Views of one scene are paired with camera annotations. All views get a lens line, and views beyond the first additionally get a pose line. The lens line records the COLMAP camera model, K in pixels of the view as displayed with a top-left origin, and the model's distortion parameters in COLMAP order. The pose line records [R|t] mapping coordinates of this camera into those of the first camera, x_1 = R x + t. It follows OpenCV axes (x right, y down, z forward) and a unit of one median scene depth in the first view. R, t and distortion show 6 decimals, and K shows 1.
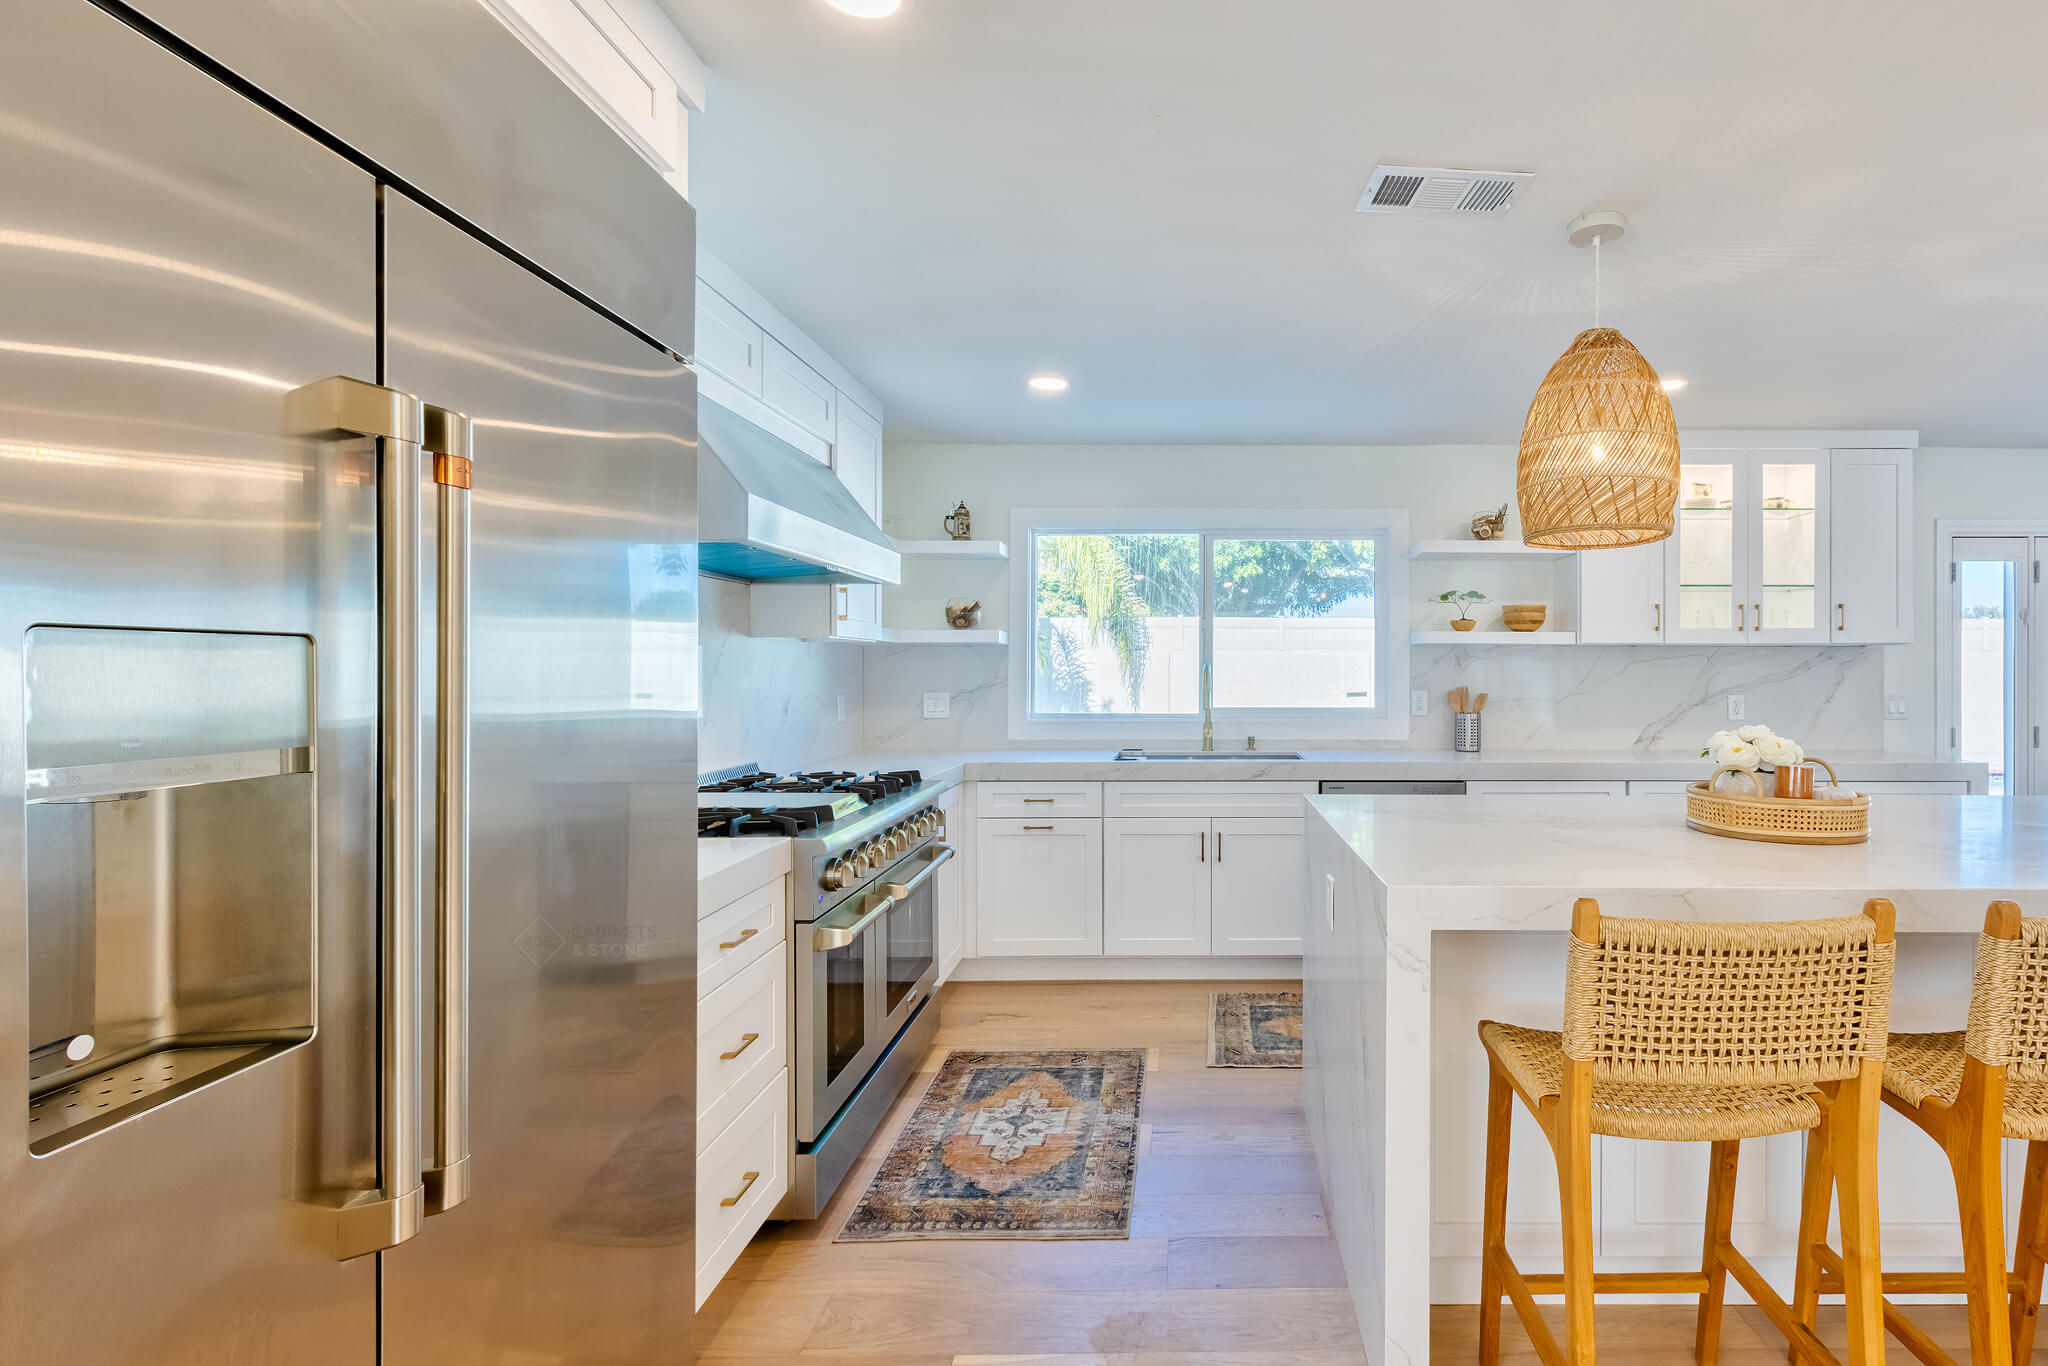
lens RADIAL K [[975.7, 0, 1187.7], [0, 975.7, 663.0], [0, 0, 1]] dist [0.003623, -0.000749]
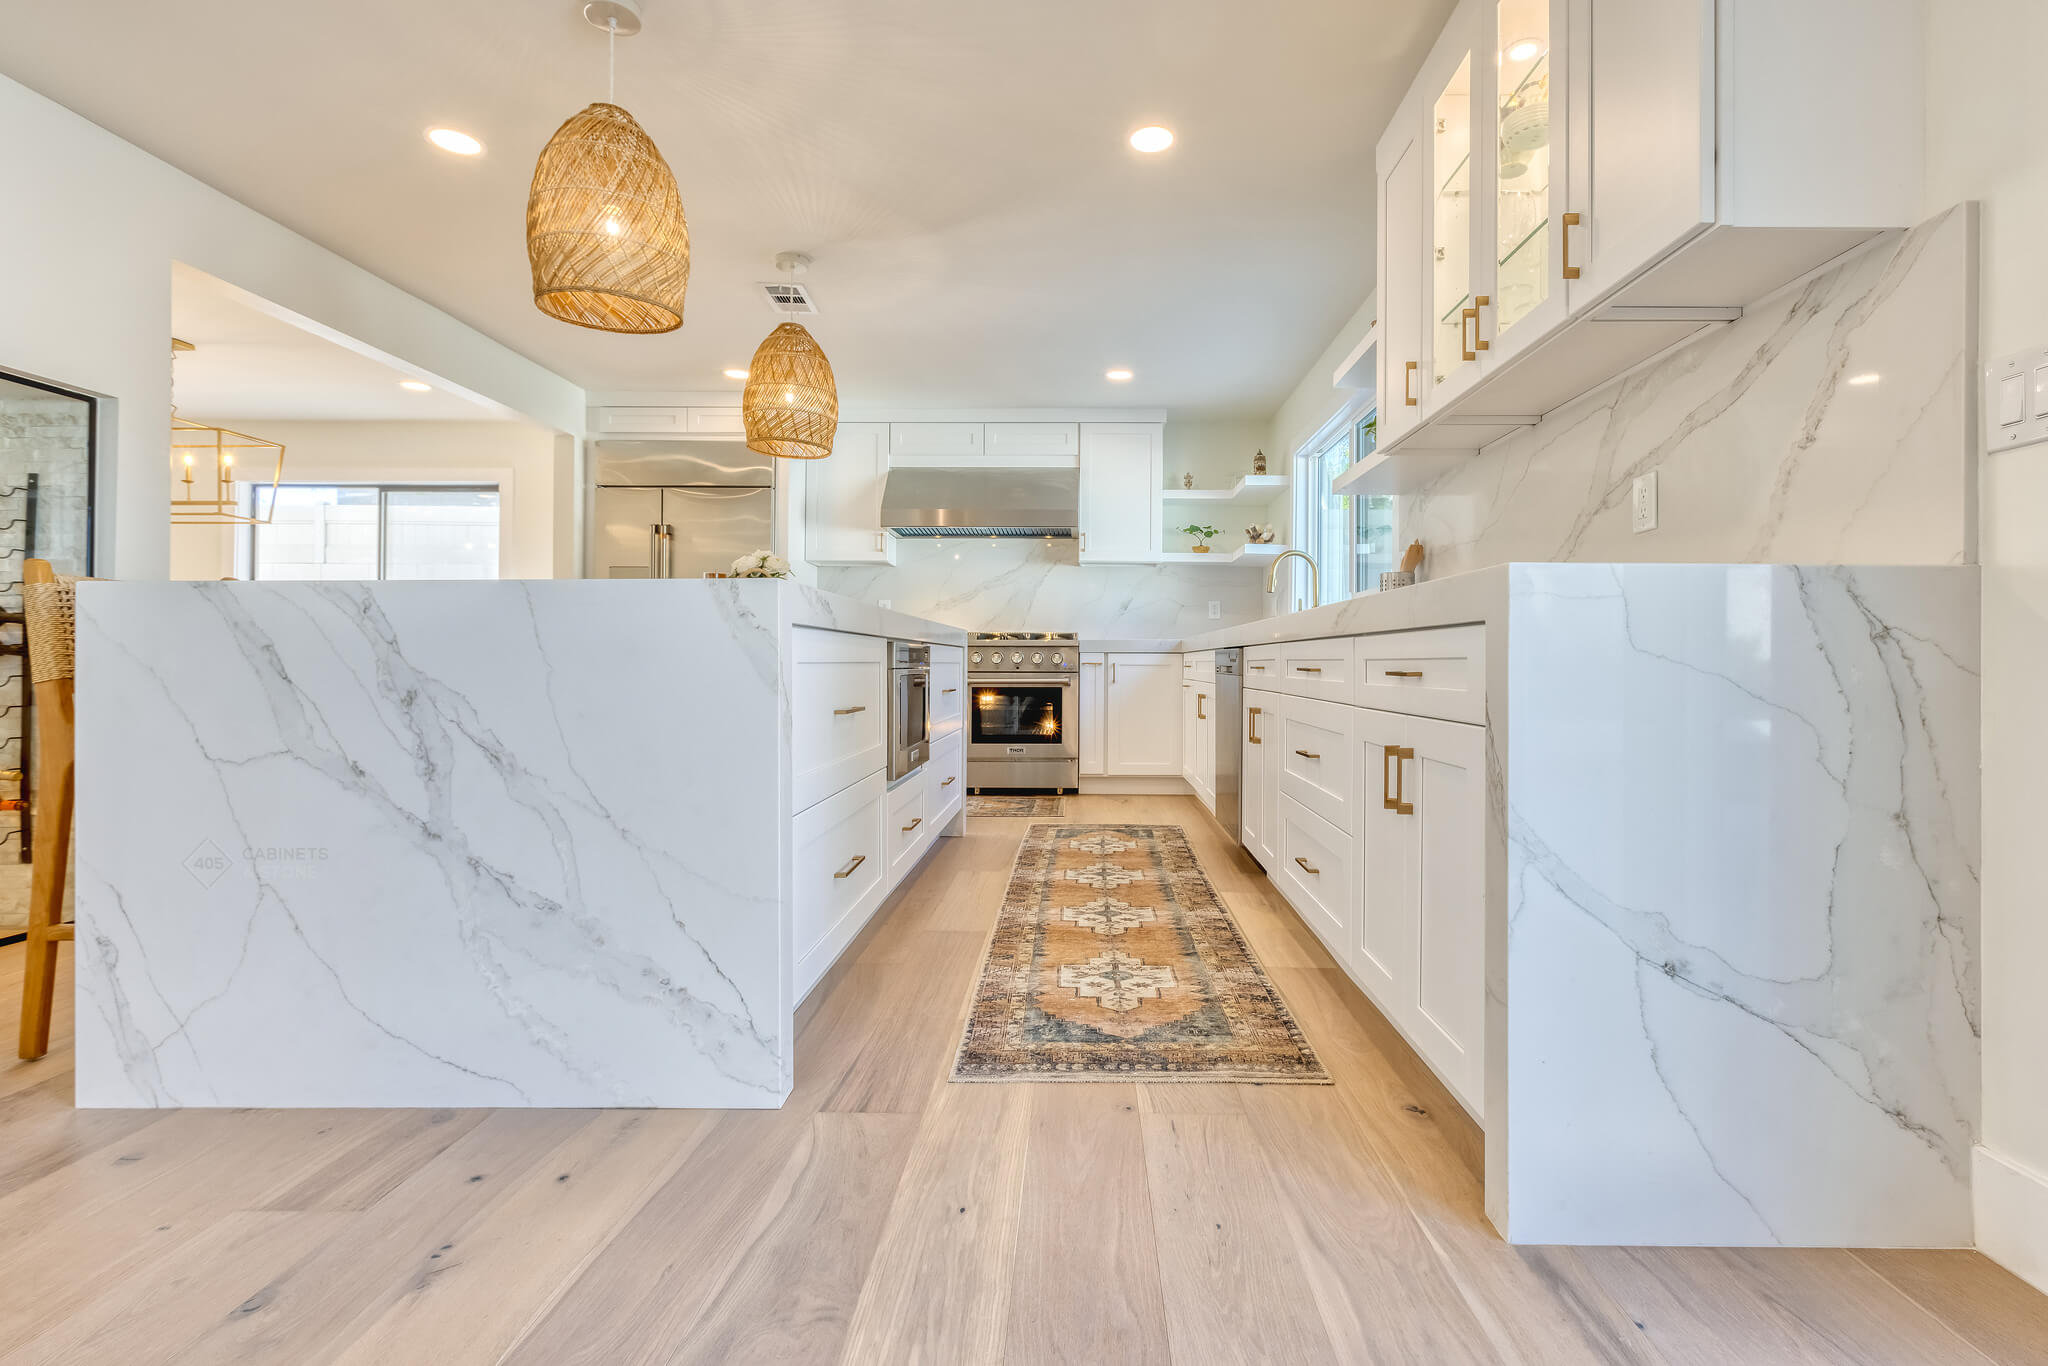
lens RADIAL K [[928.0, 0, 1074.1], [0, 928.0, 654.7], [0, 0, 1]] dist [0.002010, -0.000046]
pose [[-0.014188, -0.009915, -0.999850, 1.647841], [0.000584, 0.999951, -0.009925, 0.197628], [0.999899, -0.000724, -0.014181, 1.245618]]
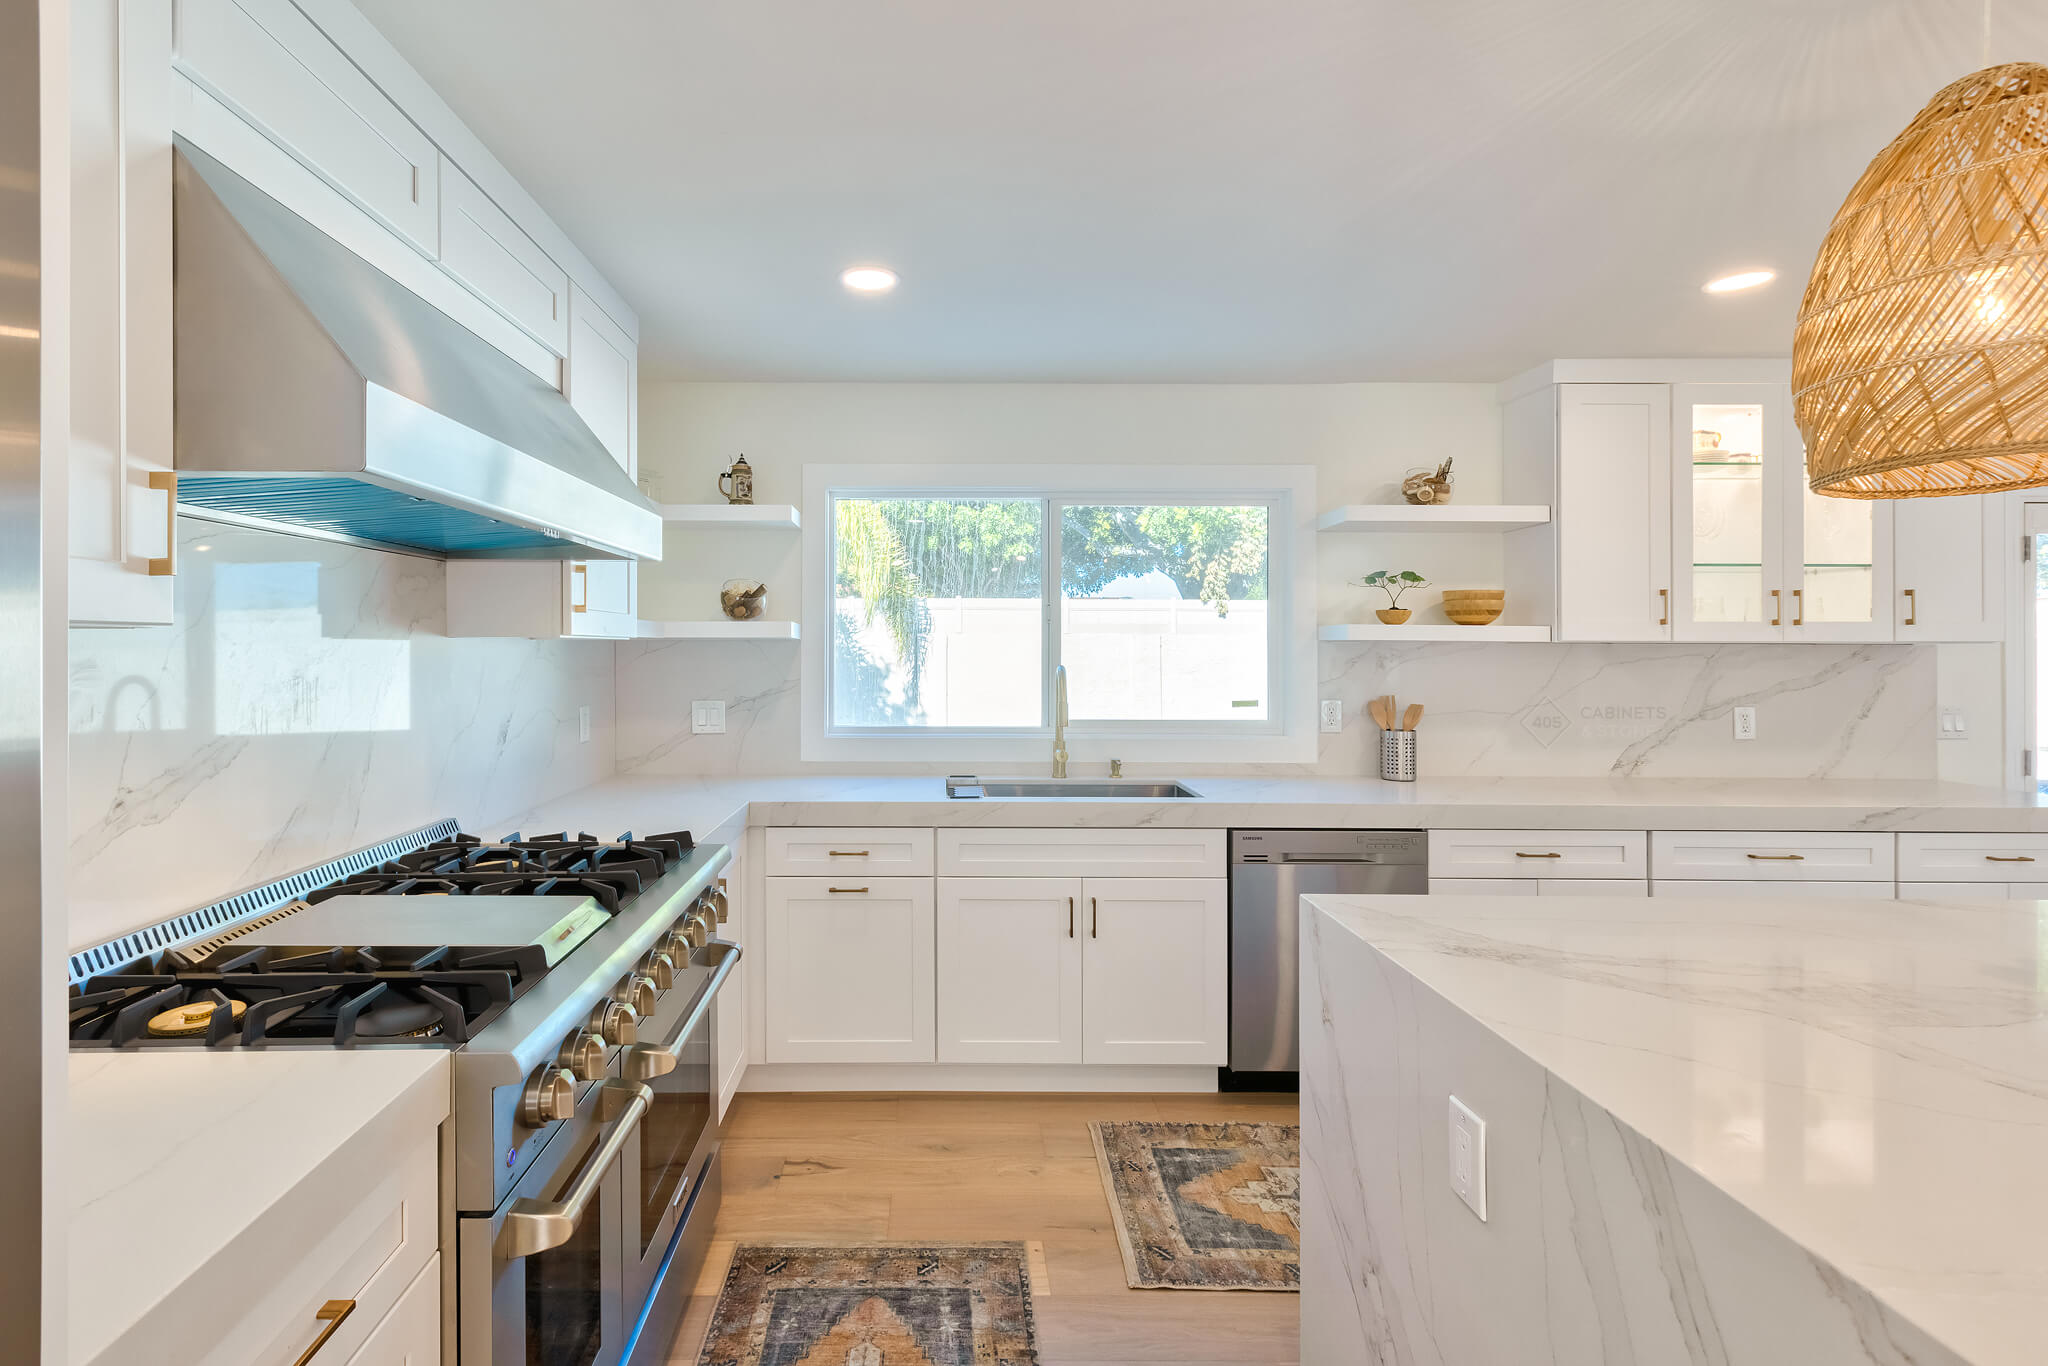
lens RADIAL K [[952.2, 0, 929.3], [0, 952.2, 641.6], [0, 0, 1]] dist [0.000680, -0.000698]
pose [[0.999892, 0.002227, -0.014505, -0.117173], [-0.002214, 0.999997, 0.000878, -0.029994], [0.014506, -0.000846, 0.999894, 0.400954]]
